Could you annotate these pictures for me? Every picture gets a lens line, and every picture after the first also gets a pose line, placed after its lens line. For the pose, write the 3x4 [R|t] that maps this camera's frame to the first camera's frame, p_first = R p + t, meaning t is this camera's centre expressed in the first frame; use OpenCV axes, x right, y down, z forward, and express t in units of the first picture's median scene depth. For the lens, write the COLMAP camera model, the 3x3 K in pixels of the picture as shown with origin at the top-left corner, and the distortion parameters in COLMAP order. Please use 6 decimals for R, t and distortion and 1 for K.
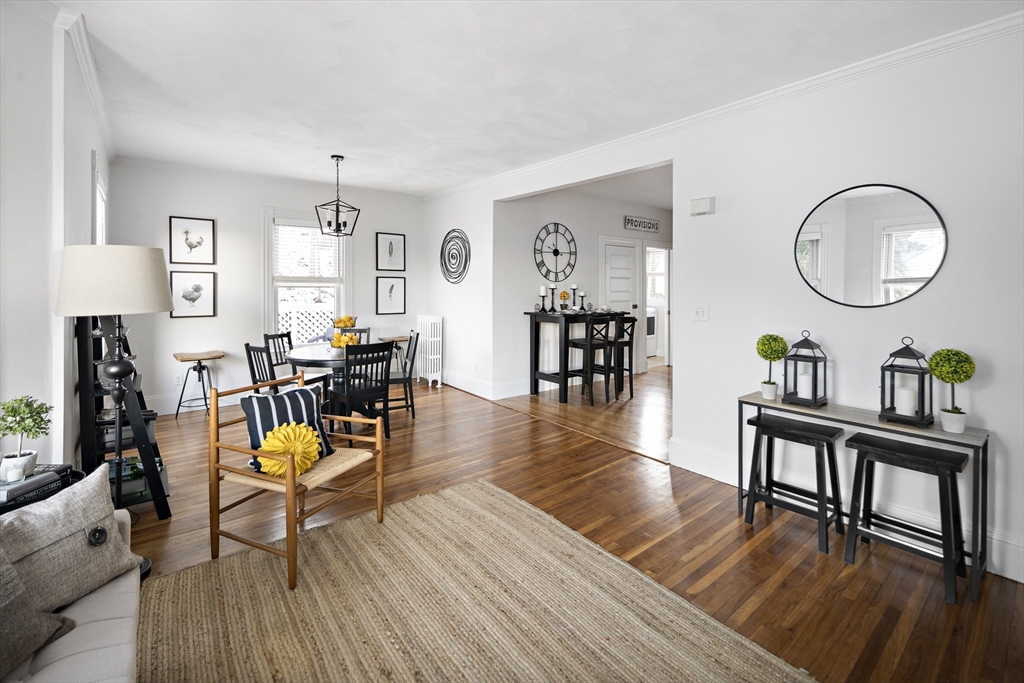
lens RADIAL K [[449.9, 0, 507.2], [0, 449.9, 290.1], [0, 0, 1]] dist [0.001841, 0.000052]
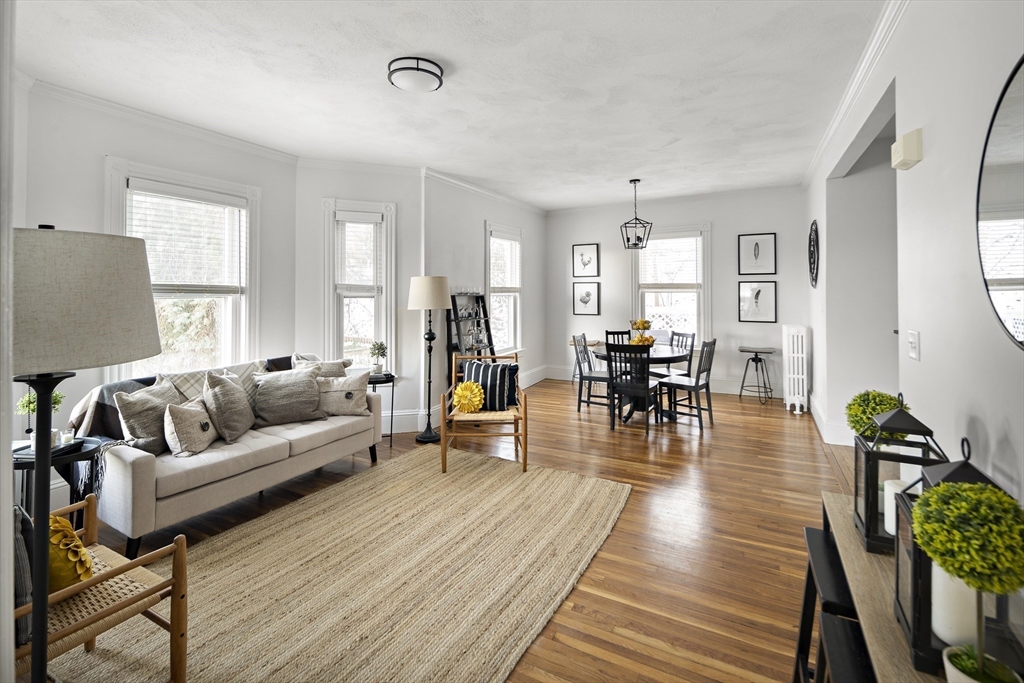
lens RADIAL K [[449.9, 0, 507.2], [0, 449.9, 290.1], [0, 0, 1]] dist [0.001841, 0.000052]
pose [[0.397513, -0.005330, -0.917581, 0.495661], [0.002439, 0.999986, -0.004753, -0.010890], [0.917593, -0.000349, 0.397521, 0.222573]]
